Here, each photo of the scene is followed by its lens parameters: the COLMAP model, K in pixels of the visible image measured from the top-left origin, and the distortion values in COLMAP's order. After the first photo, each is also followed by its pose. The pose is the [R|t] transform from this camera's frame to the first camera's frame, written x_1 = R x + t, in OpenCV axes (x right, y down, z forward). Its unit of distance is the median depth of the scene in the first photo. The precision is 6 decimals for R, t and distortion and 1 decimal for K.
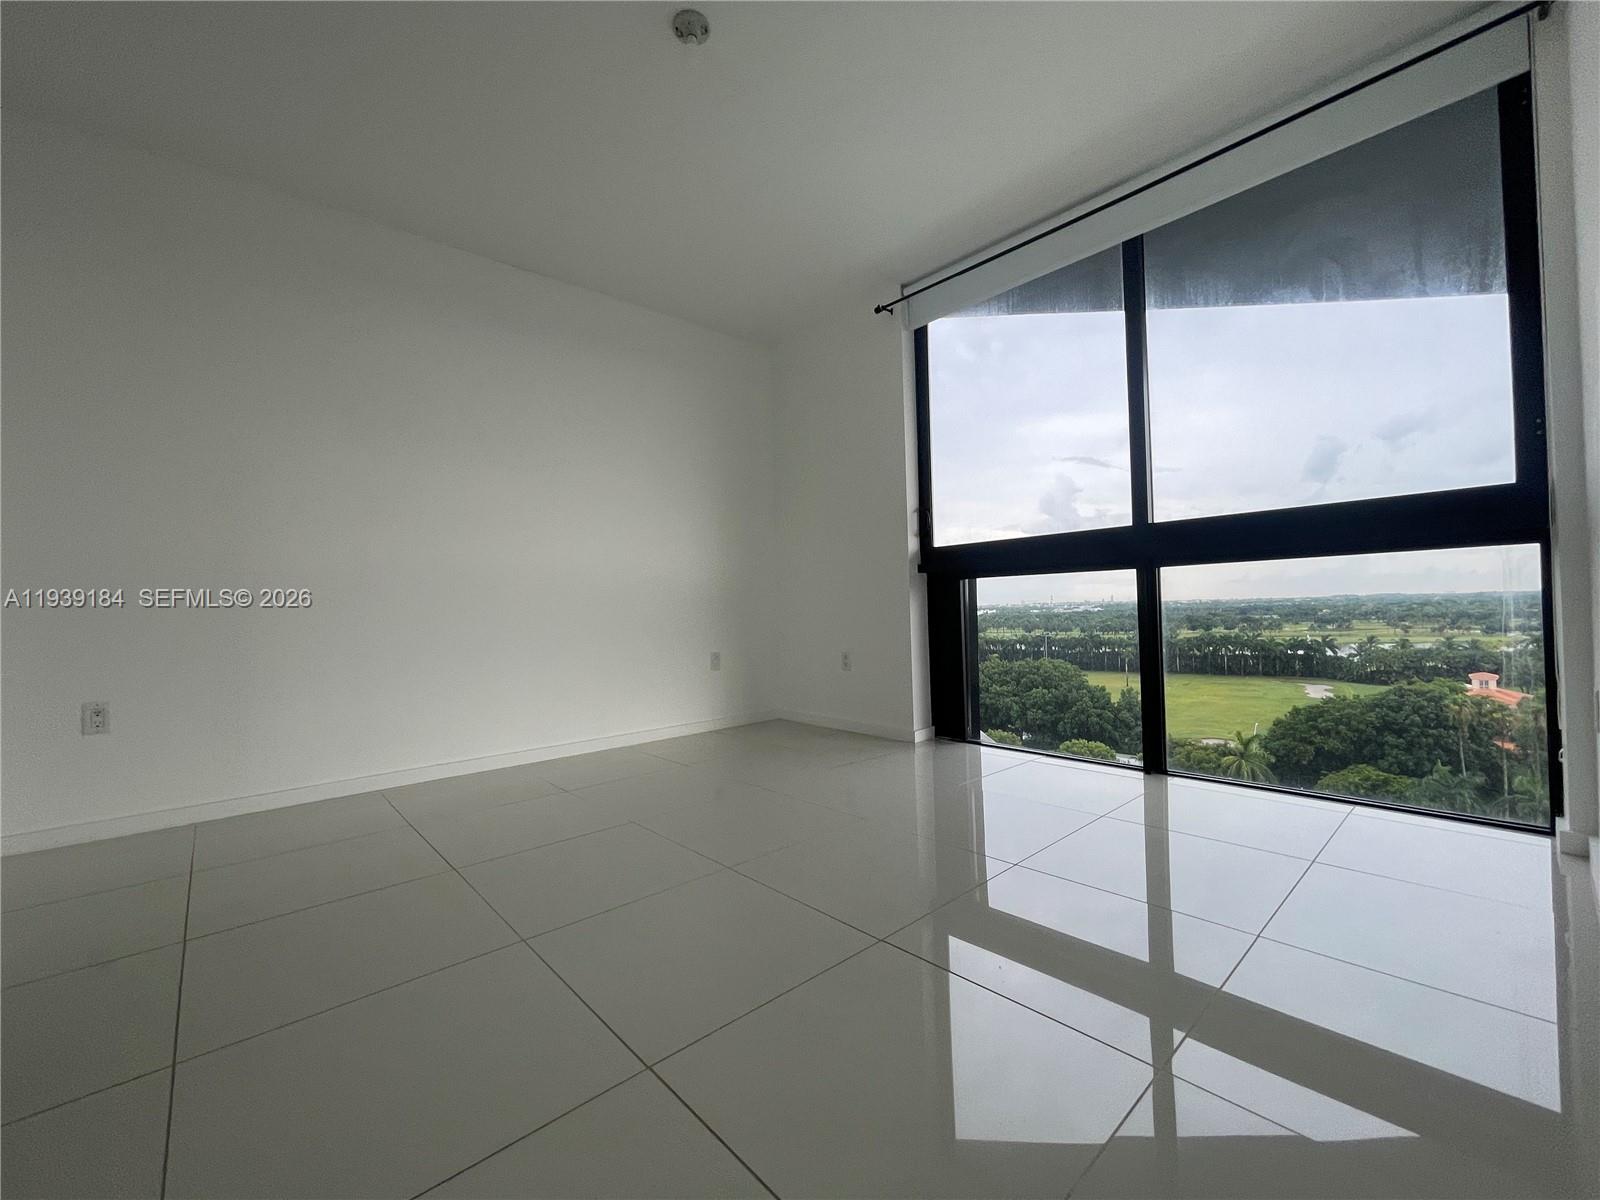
lens RADIAL K [[649.1, 0, 797.2], [0, 649.1, 596.6], [0, 0, 1]] dist [-0.010572, -0.000062]
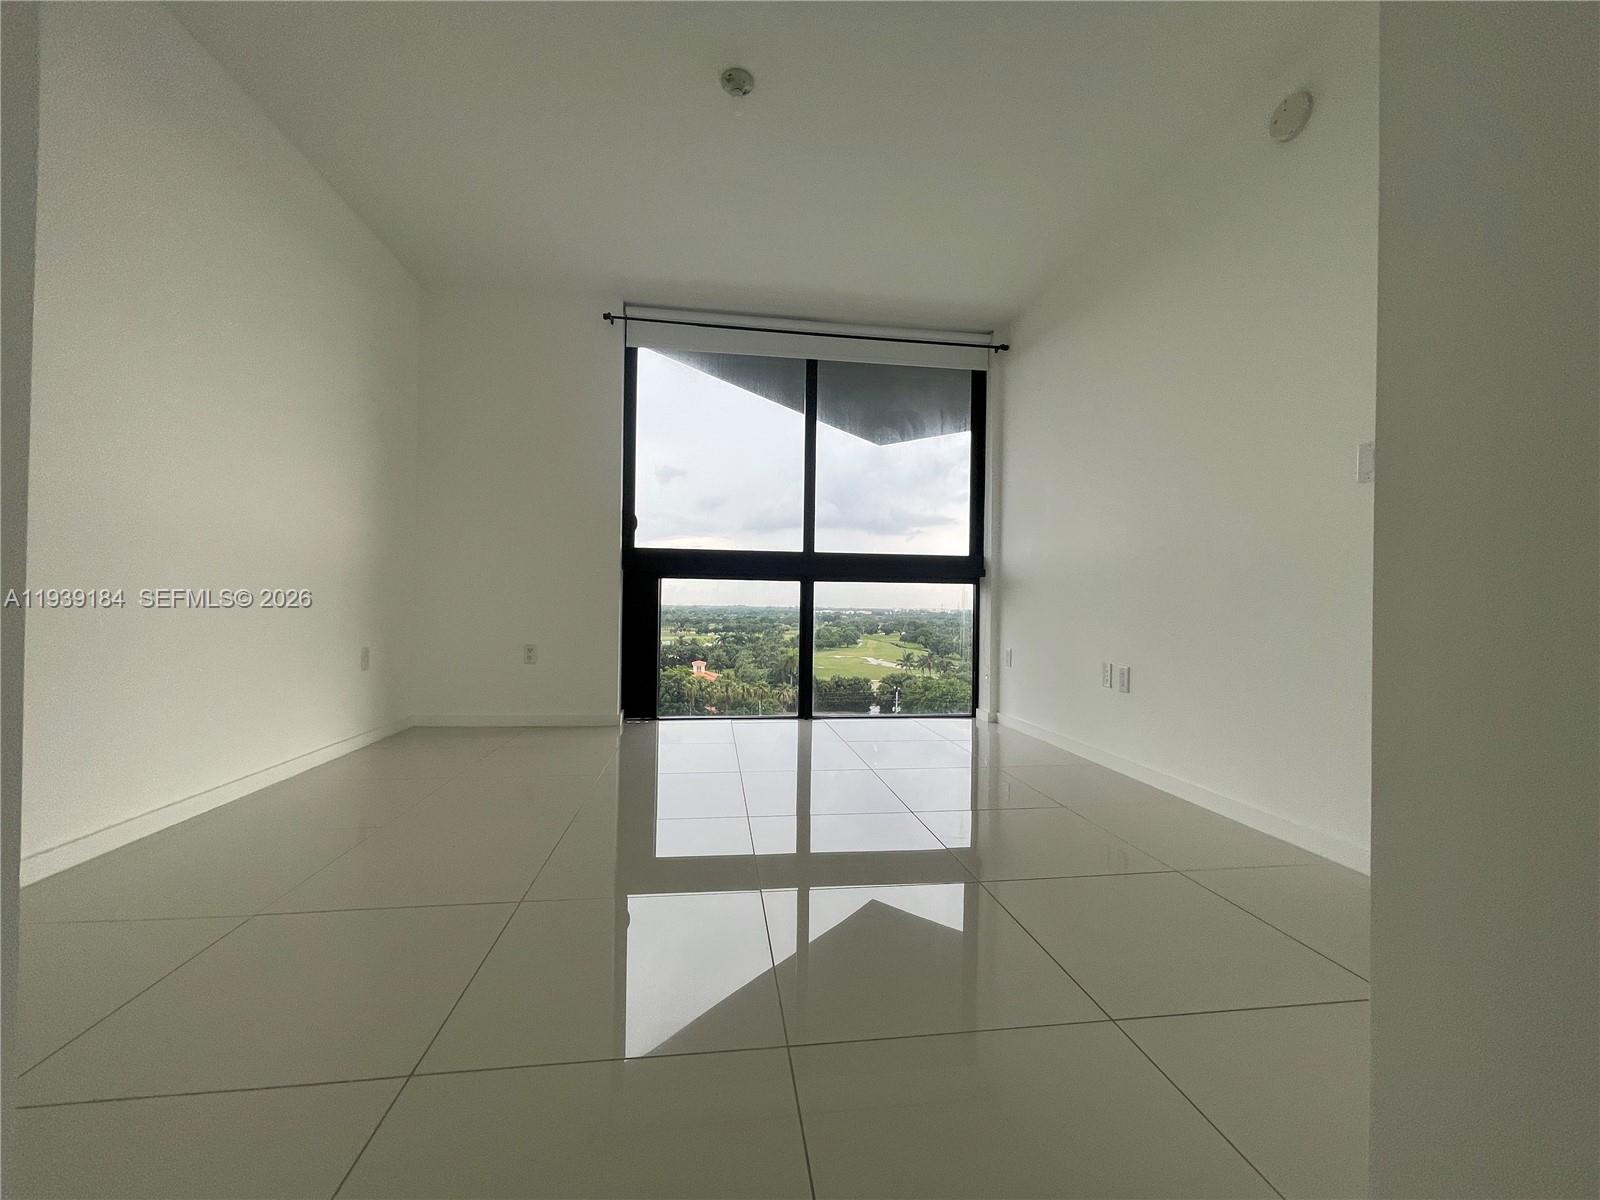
lens RADIAL K [[649.1, 0, 801.0], [0, 649.1, 604.0], [0, 0, 1]] dist [-0.010572, -0.000062]
pose [[0.554879, 0.036880, 0.831113, -0.554247], [-0.045808, 0.998856, -0.013741, 0.021349], [-0.830669, -0.030447, 0.555934, 0.139388]]
